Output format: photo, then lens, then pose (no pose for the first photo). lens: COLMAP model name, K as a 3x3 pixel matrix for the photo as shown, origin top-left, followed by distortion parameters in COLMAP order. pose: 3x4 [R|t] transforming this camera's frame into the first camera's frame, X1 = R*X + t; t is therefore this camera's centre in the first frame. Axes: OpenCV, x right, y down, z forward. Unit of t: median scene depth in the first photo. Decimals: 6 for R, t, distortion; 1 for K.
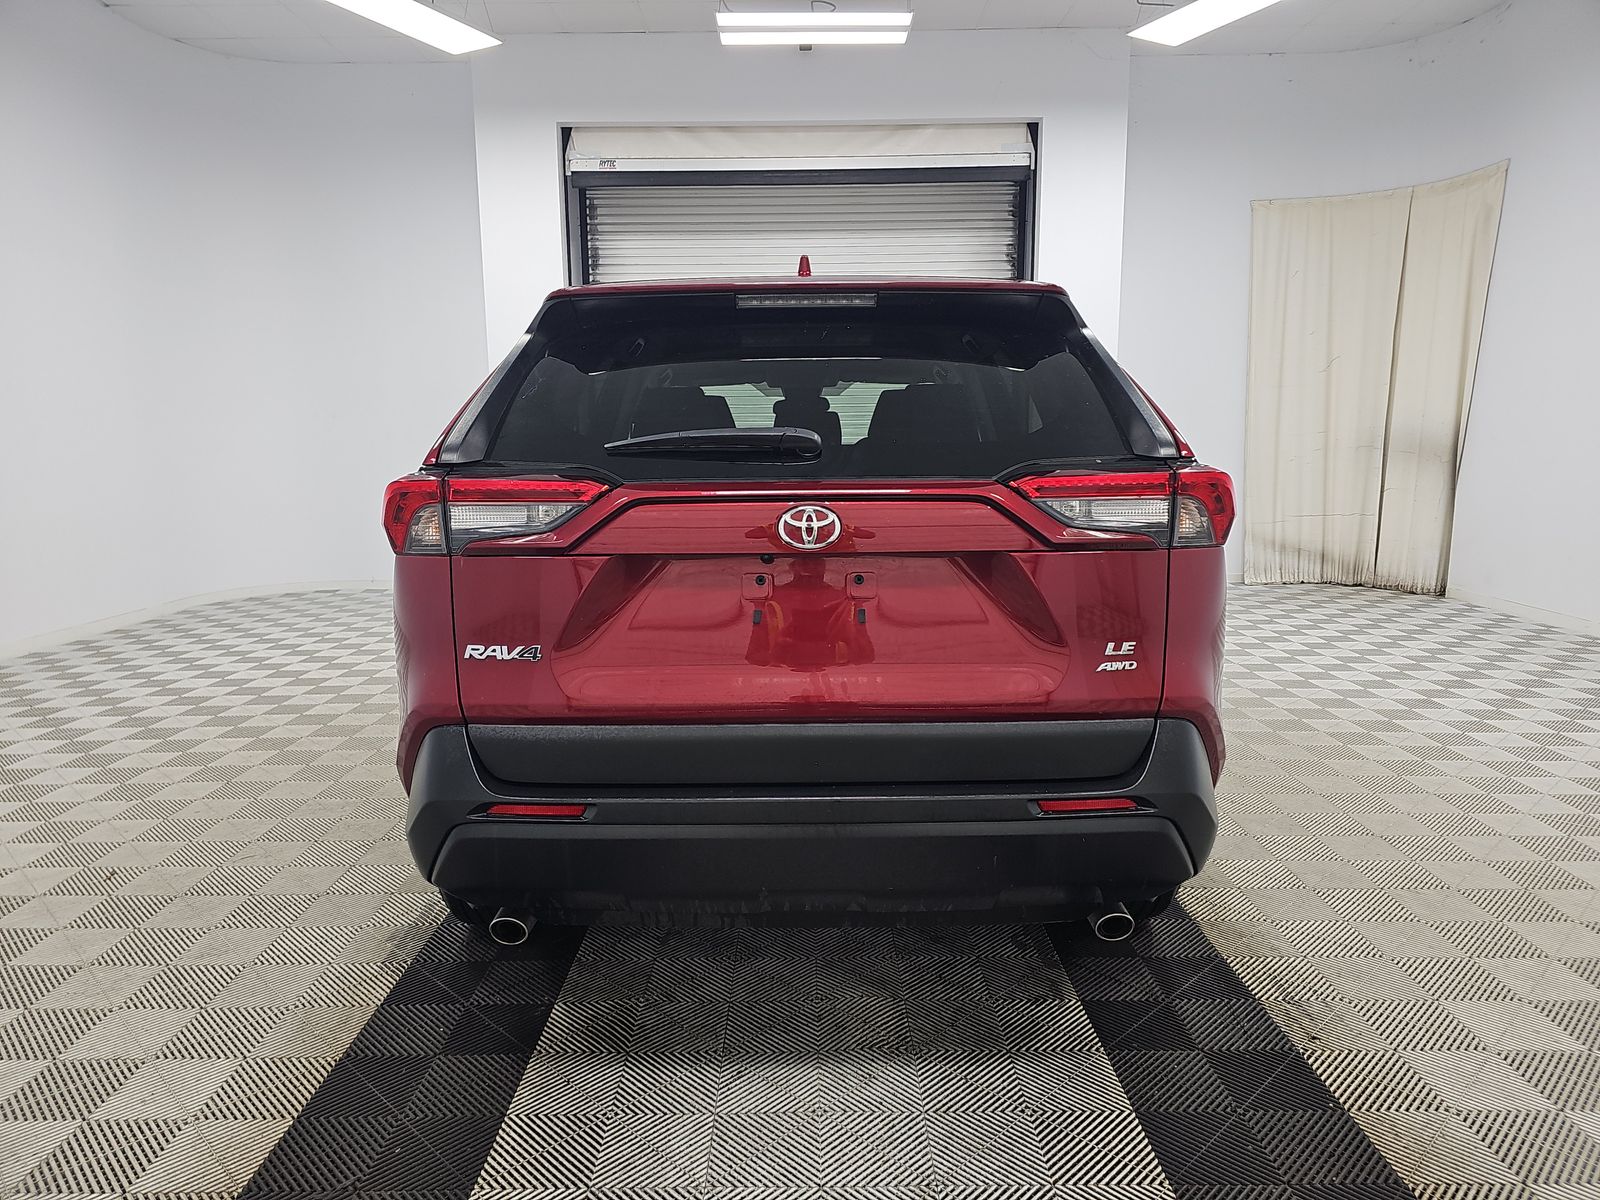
lens RADIAL K [[1060.3, 0, 794.9], [0, 1060.3, 596.4], [0, 0, 1]] dist [0.047370, -0.029811]
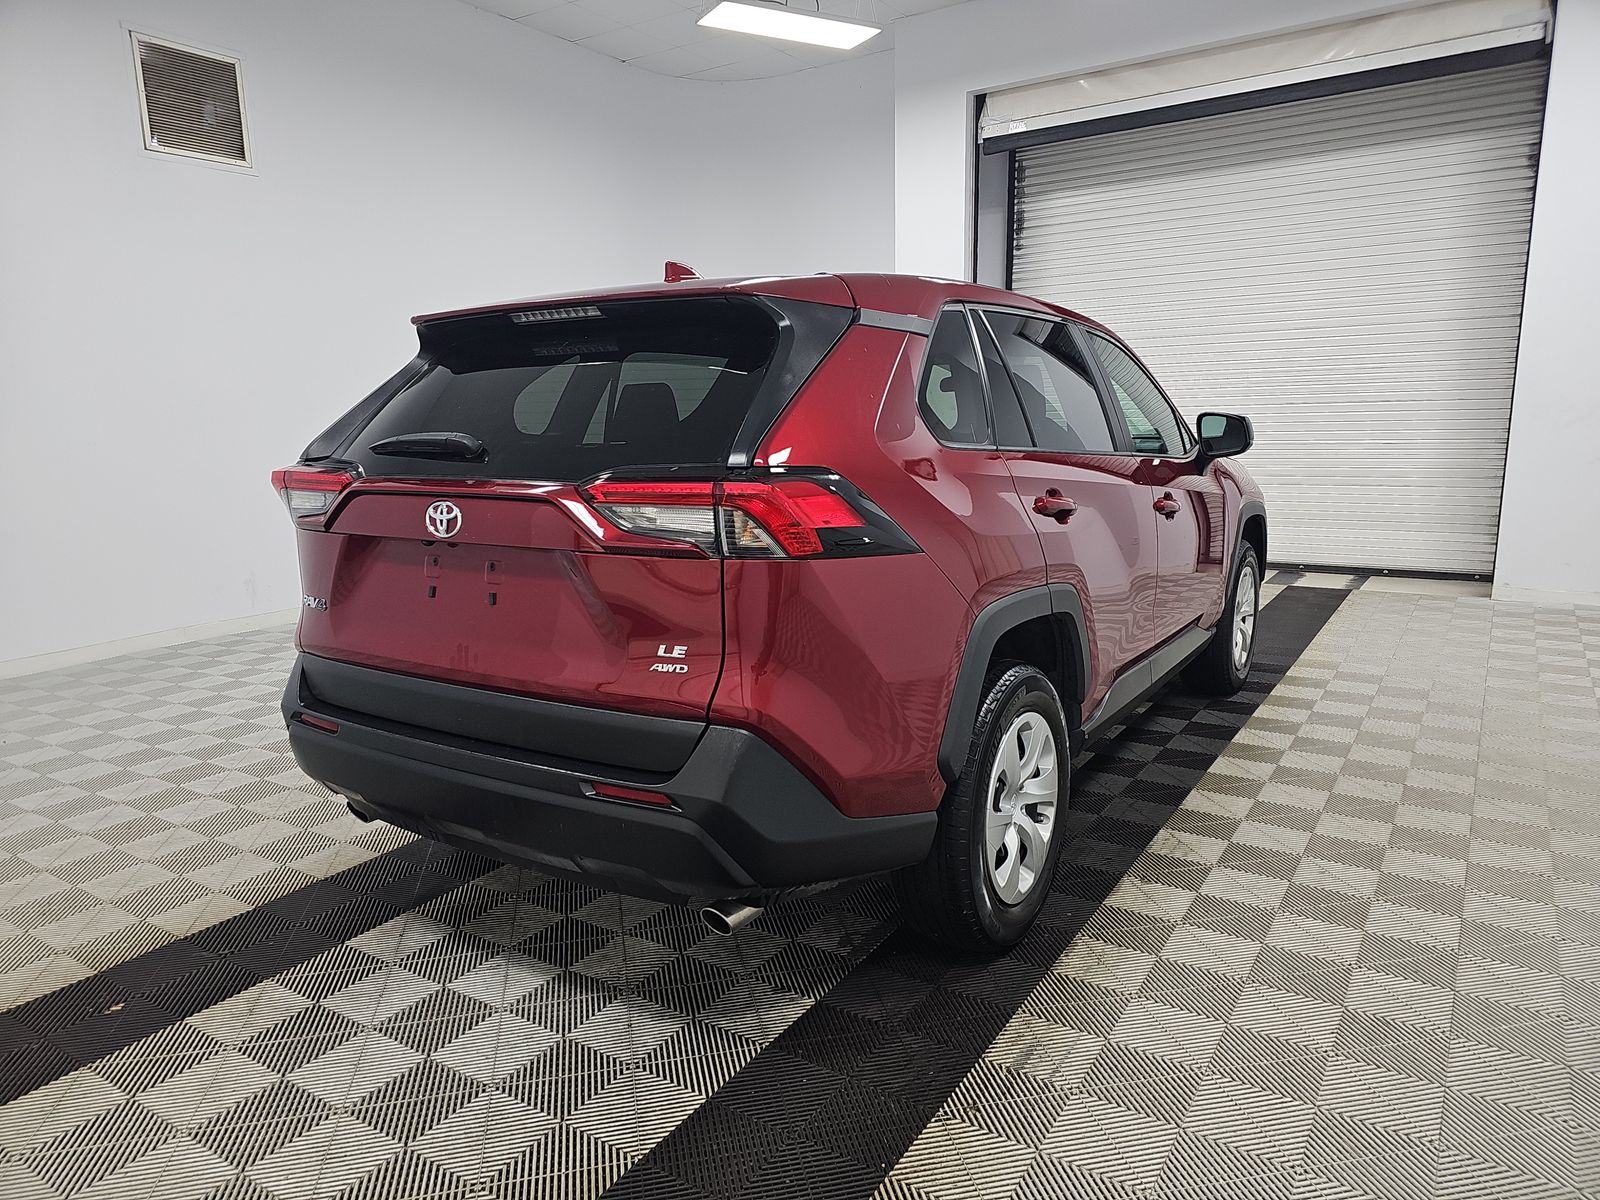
lens RADIAL K [[1060.3, 0, 783.4], [0, 1060.3, 610.3], [0, 0, 1]] dist [0.047370, -0.029811]
pose [[0.832273, 0.093371, -0.546446, 0.929705], [-0.064819, 0.995343, 0.071351, -0.069048], [0.550563, -0.023964, 0.834449, 0.201132]]
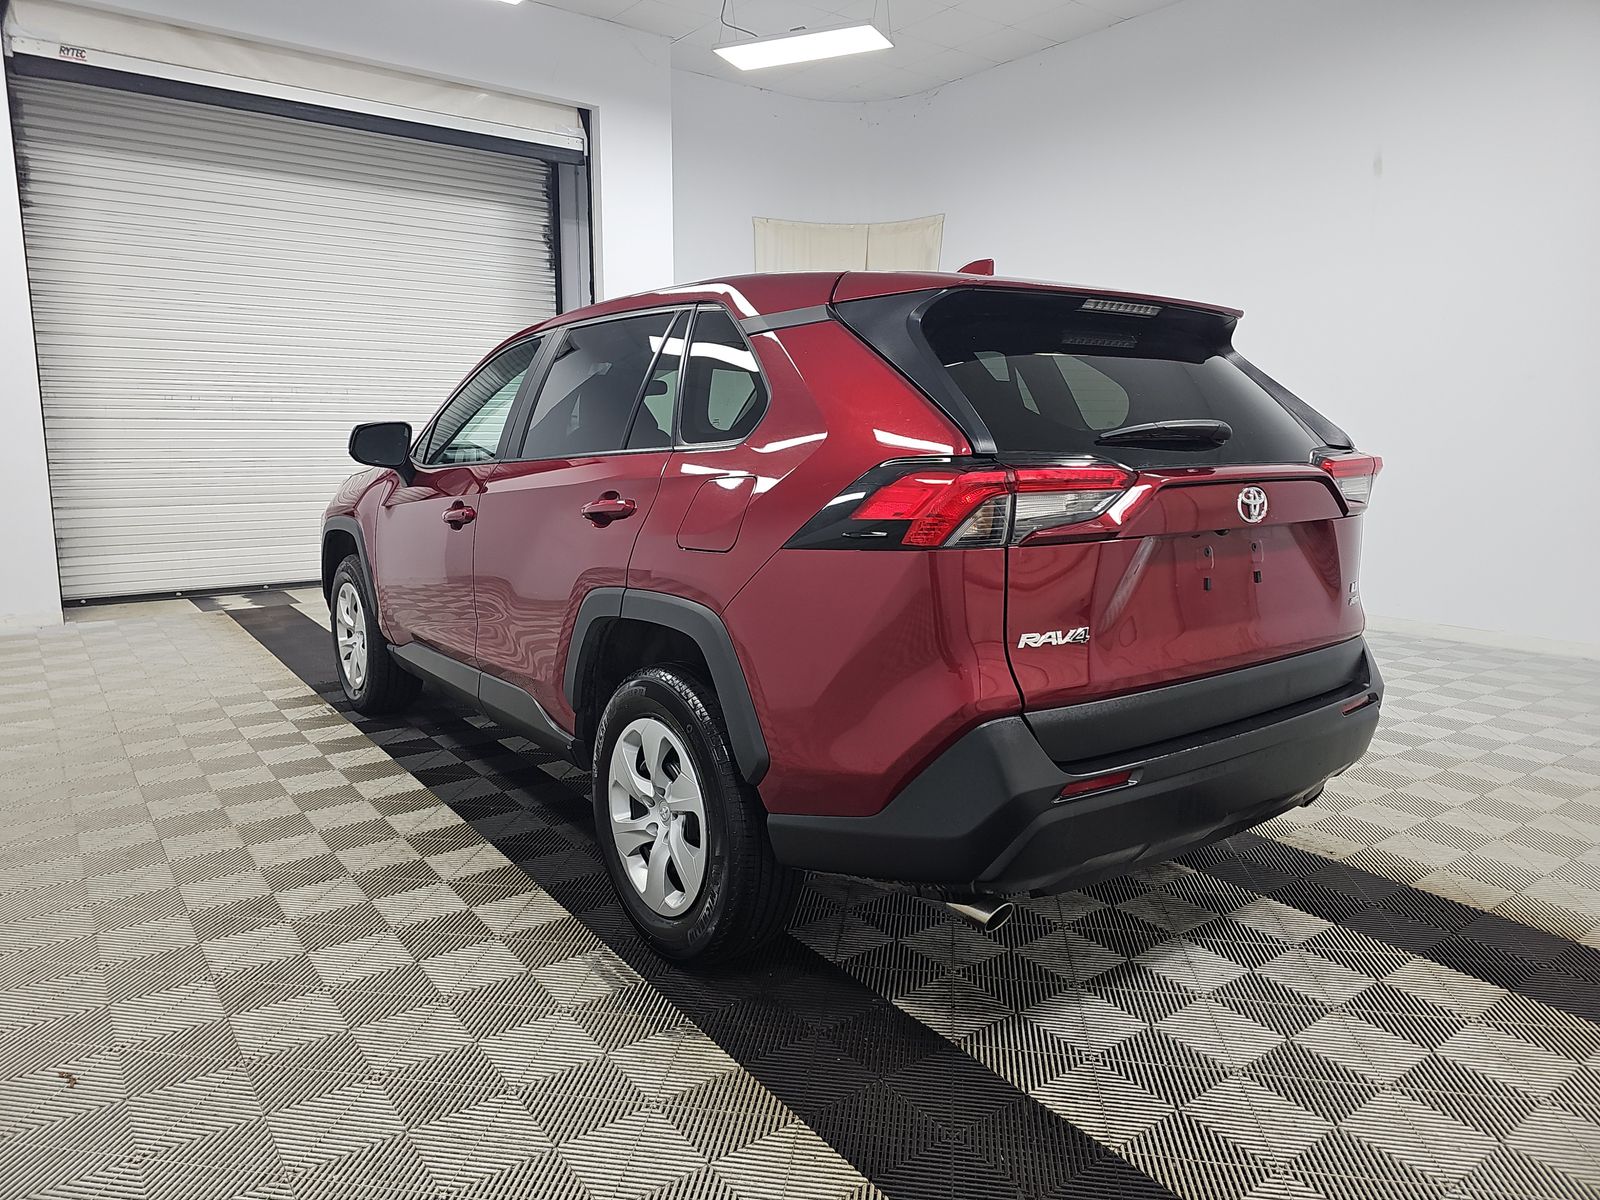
lens RADIAL K [[1060.3, 0, 796.1], [0, 1060.3, 592.5], [0, 0, 1]] dist [0.047370, -0.029811]
pose [[0.795987, -0.080889, 0.599885, -1.060270], [0.073279, 0.996619, 0.037152, -0.045853], [-0.600862, 0.014387, 0.799223, 0.325972]]
